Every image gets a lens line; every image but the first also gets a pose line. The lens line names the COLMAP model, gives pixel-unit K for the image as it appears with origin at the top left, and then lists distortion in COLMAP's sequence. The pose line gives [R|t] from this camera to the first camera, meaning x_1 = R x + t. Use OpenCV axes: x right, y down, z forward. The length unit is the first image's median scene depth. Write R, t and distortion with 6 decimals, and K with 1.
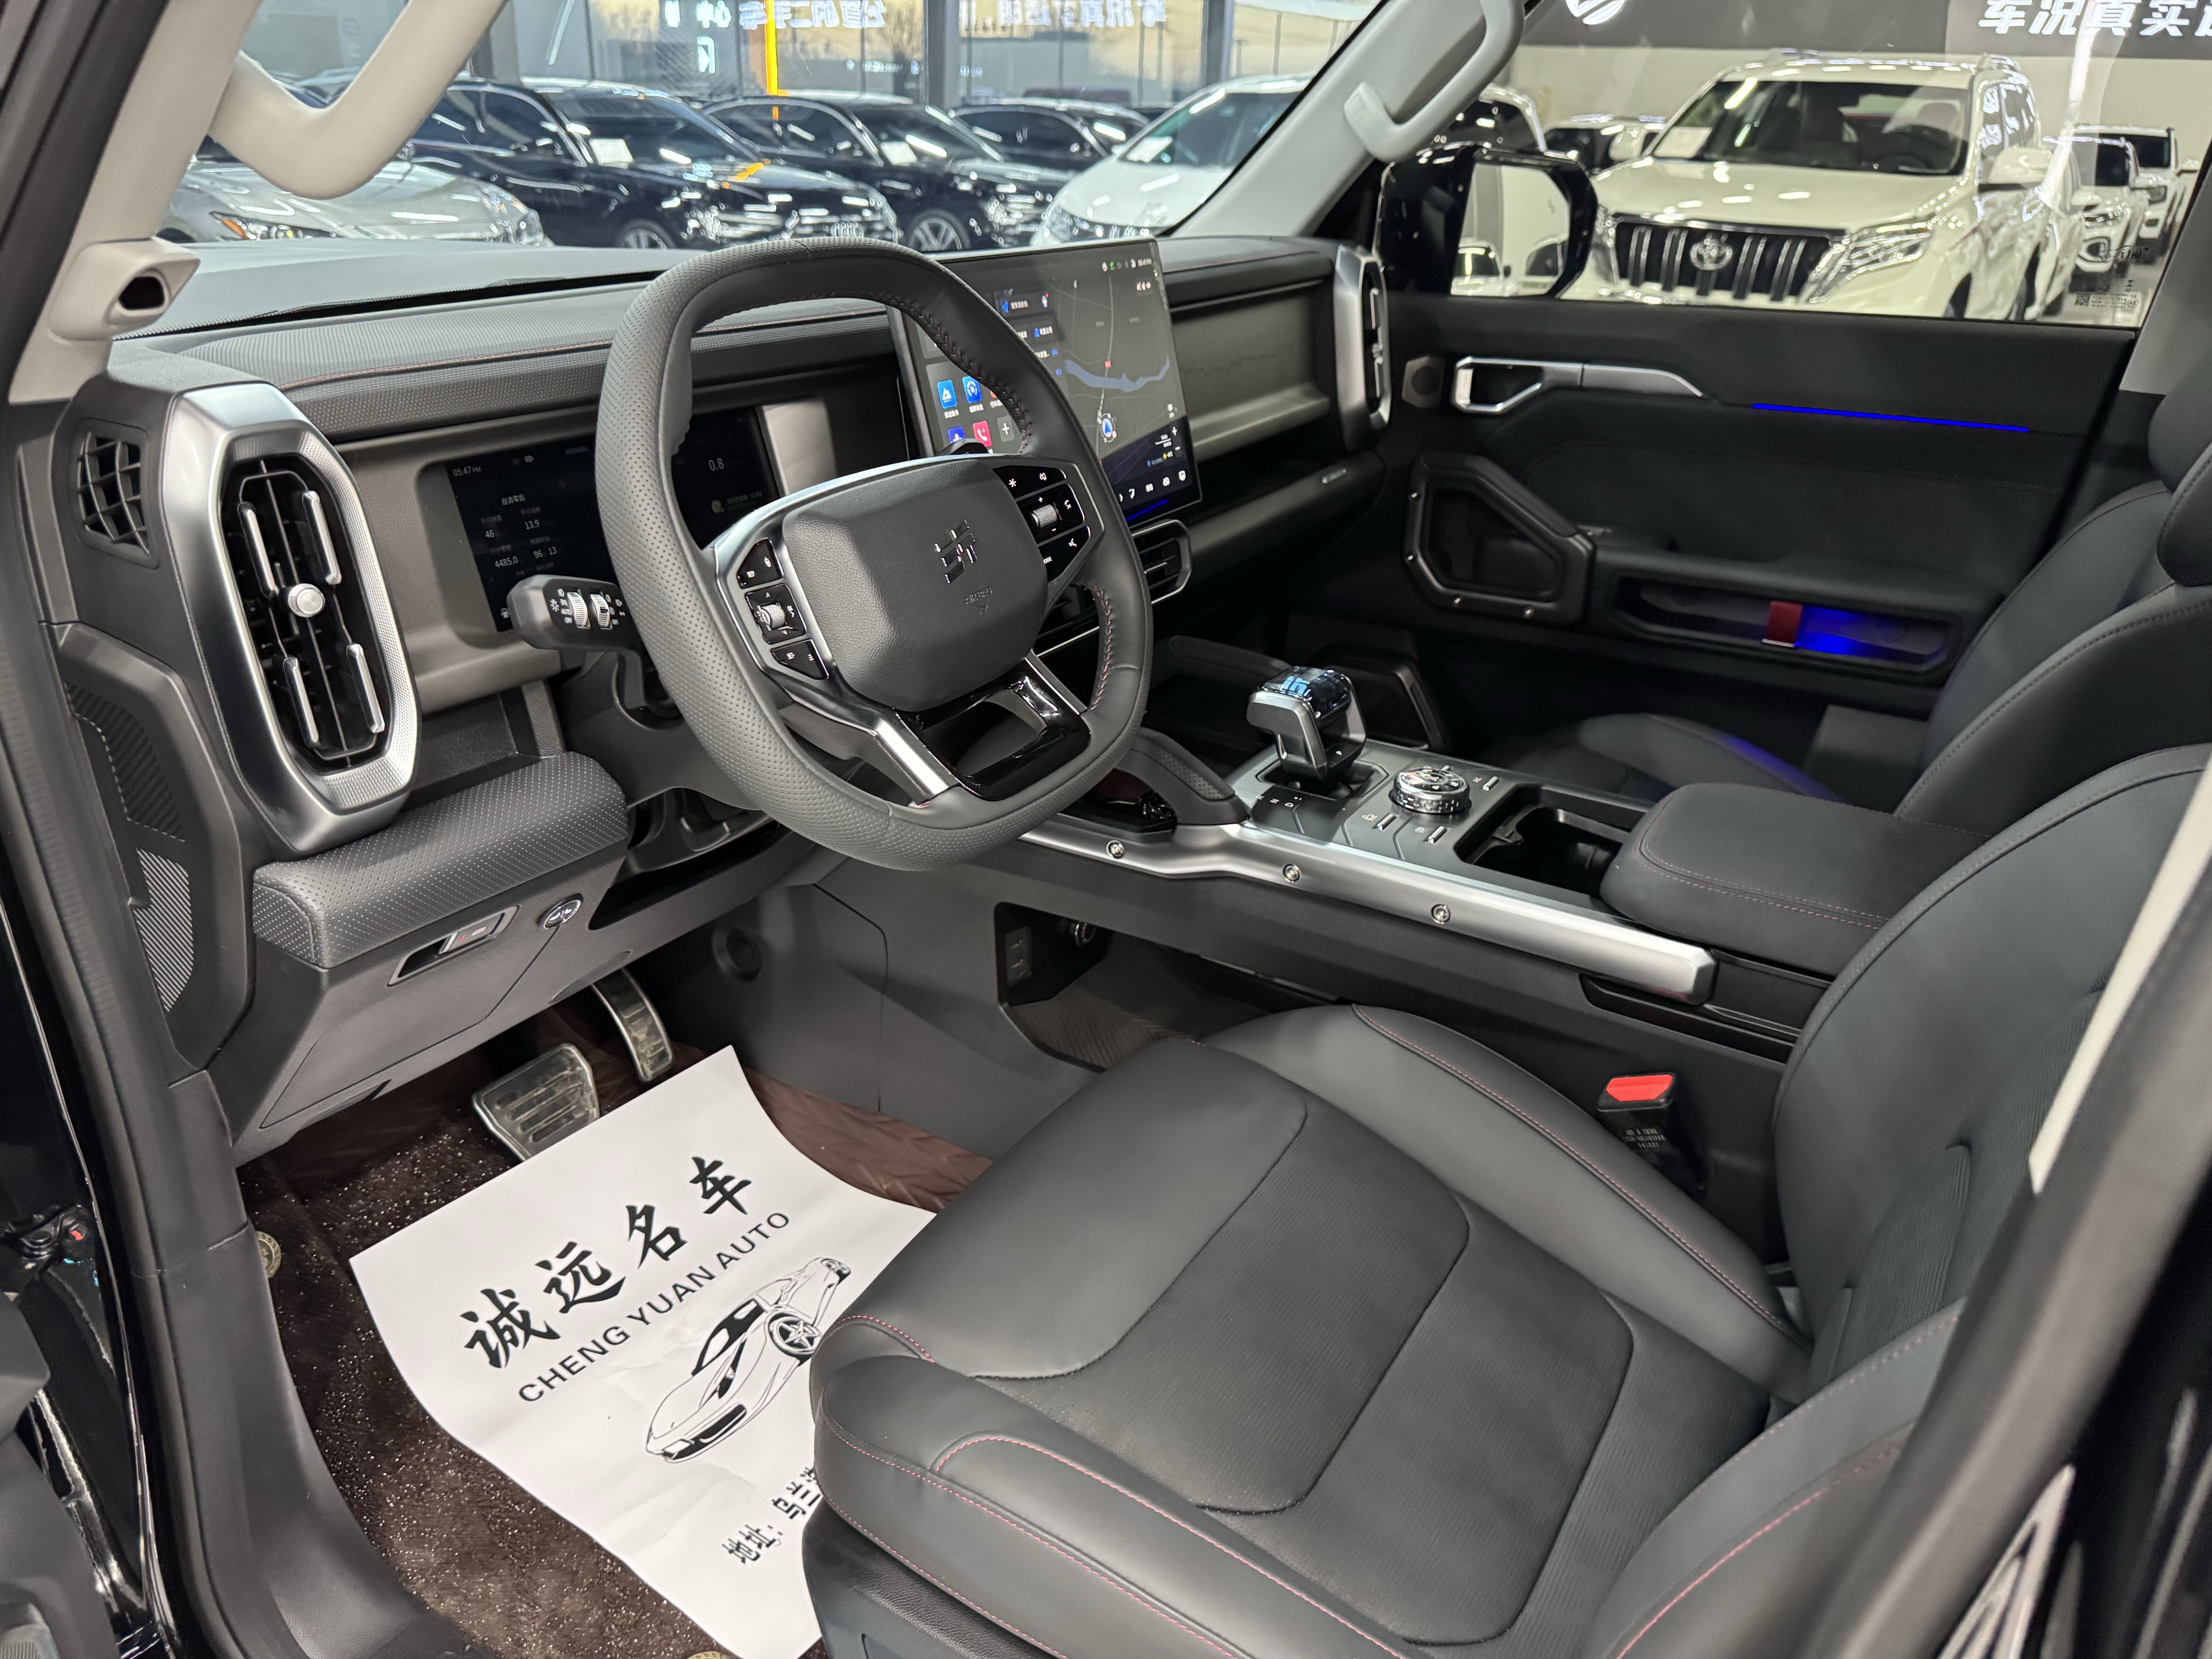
lens RADIAL K [[1522.7, 0, 1105.1], [0, 1522.7, 865.4], [0, 0, 1]] dist [-0.044726, -0.001205]
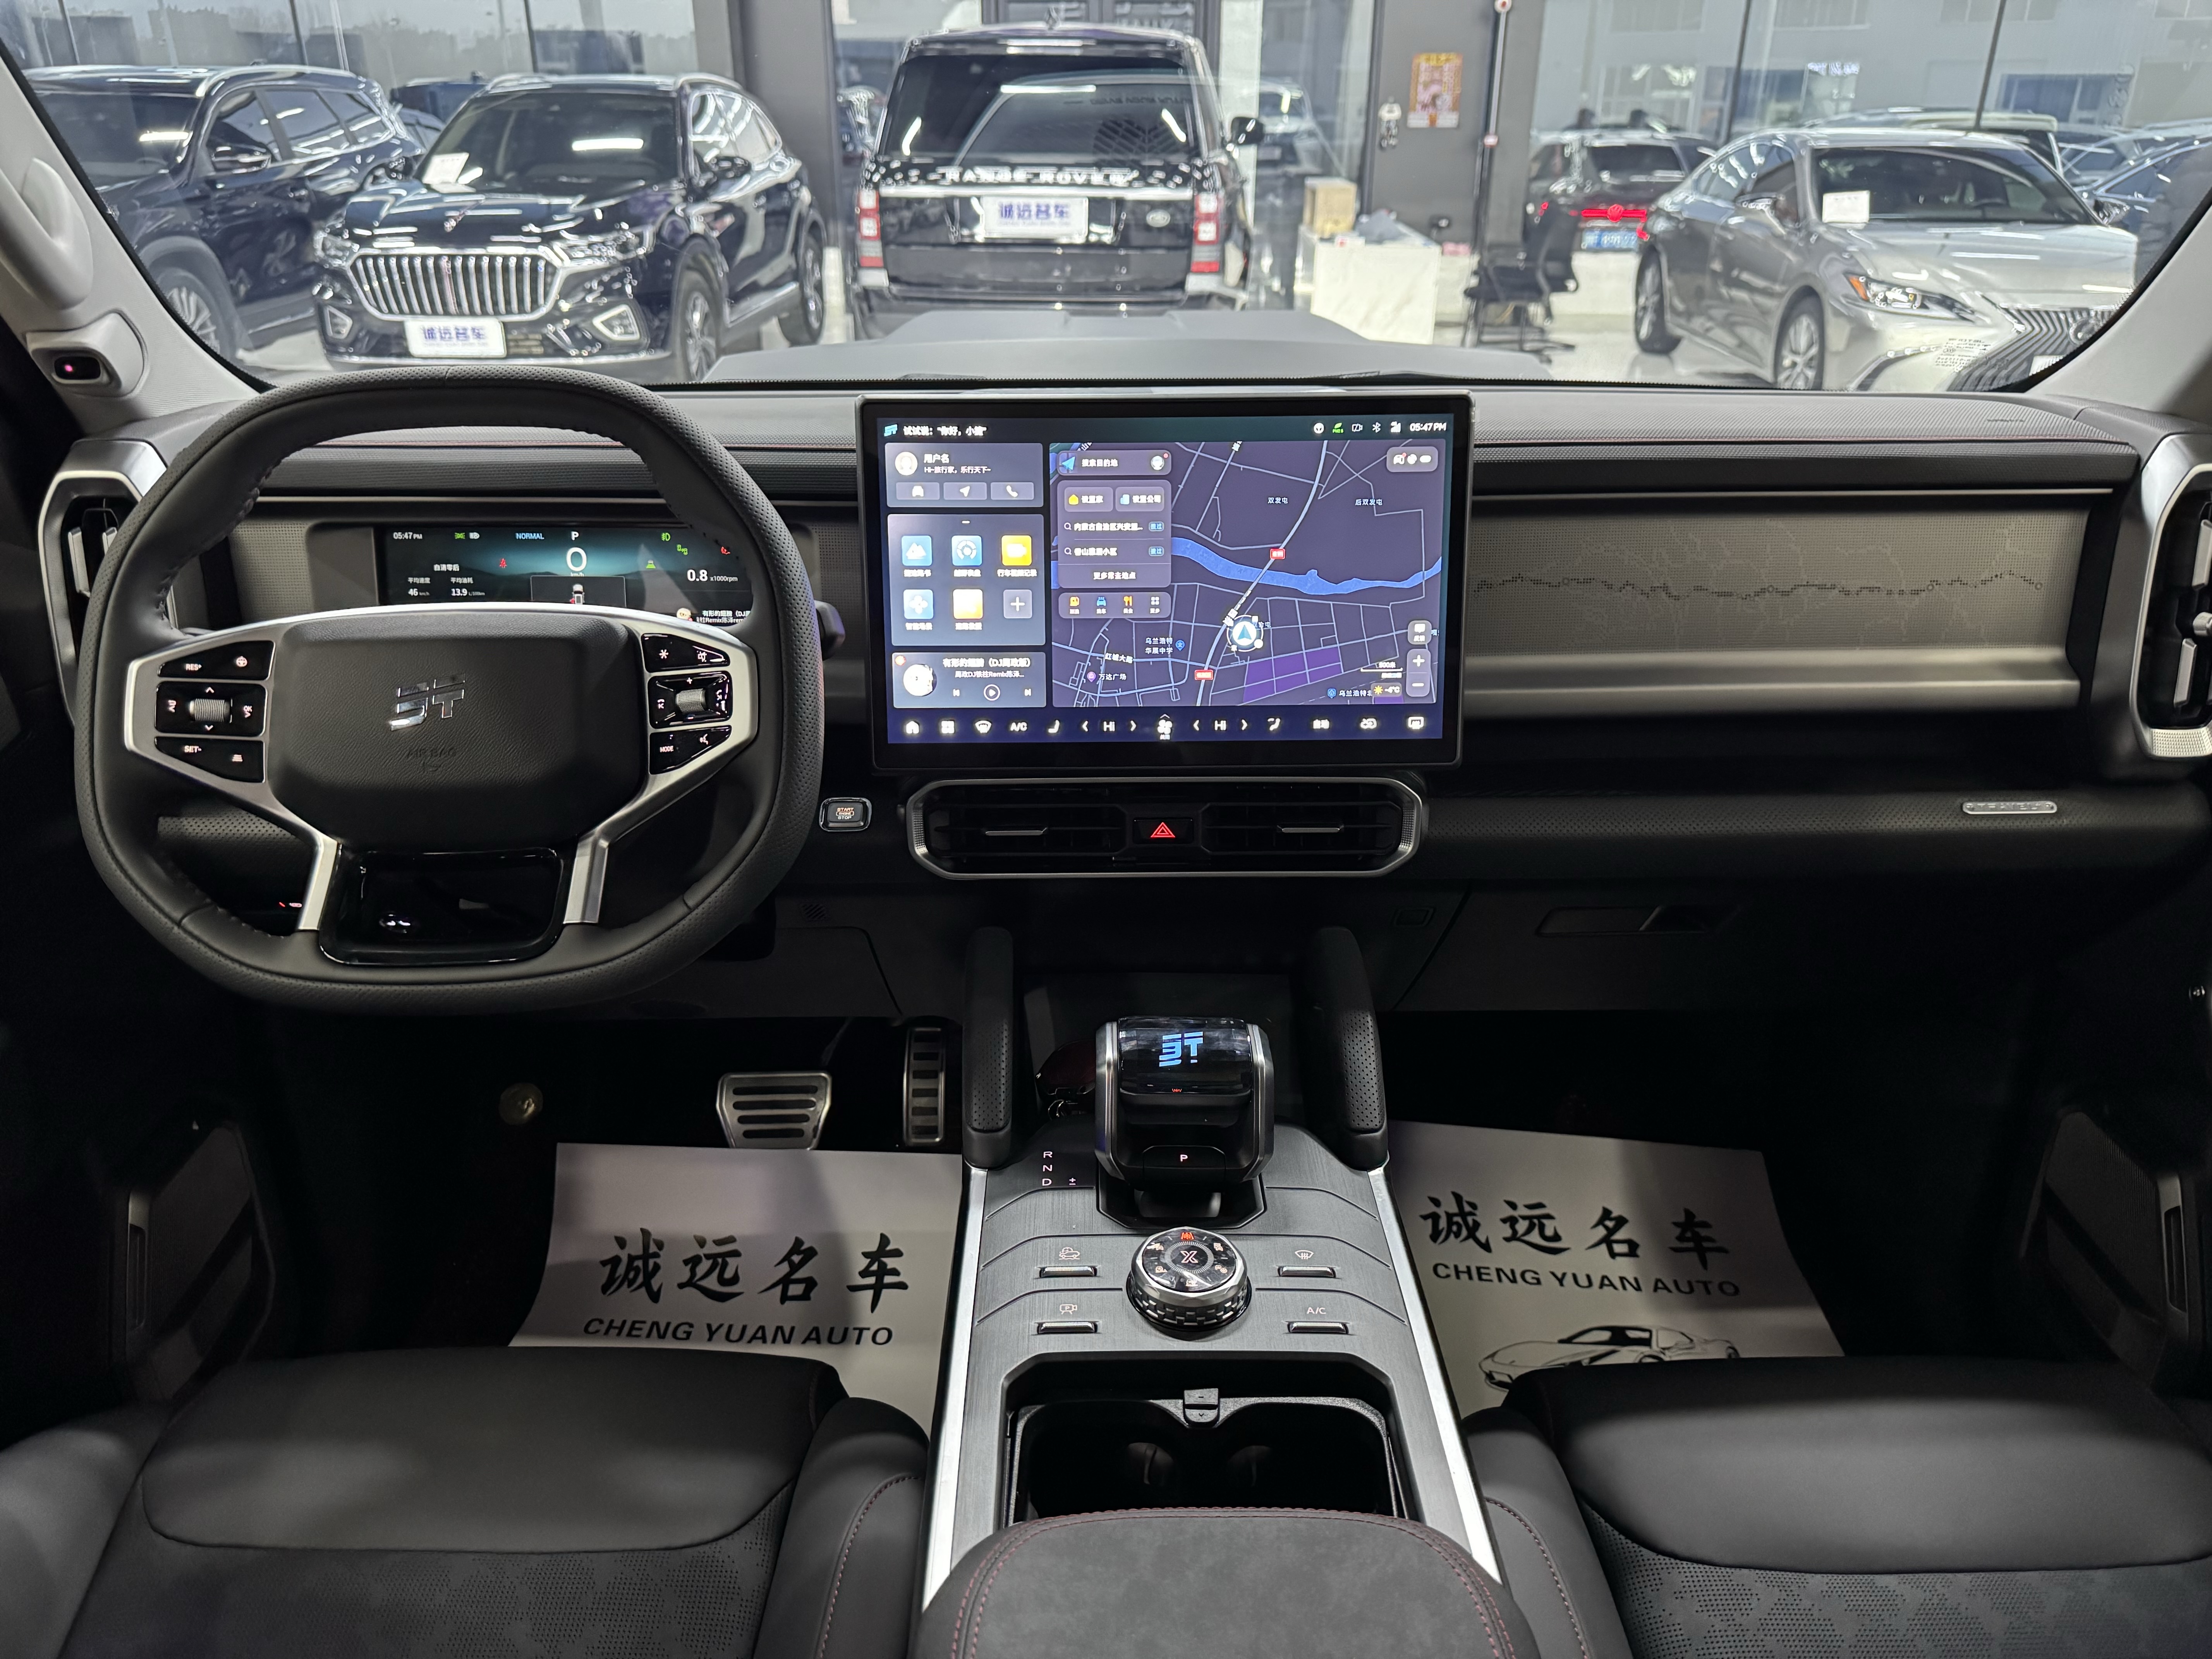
lens RADIAL K [[1499.3, 0, 1106.0], [0, 1499.3, 829.5], [0, 0, 1]] dist [-0.000127, -0.002515]
pose [[0.548910, 0.309770, -0.776364, 0.544915], [-0.359563, 0.925977, 0.115245, -0.244699], [0.754594, 0.215893, 0.619659, 0.475573]]
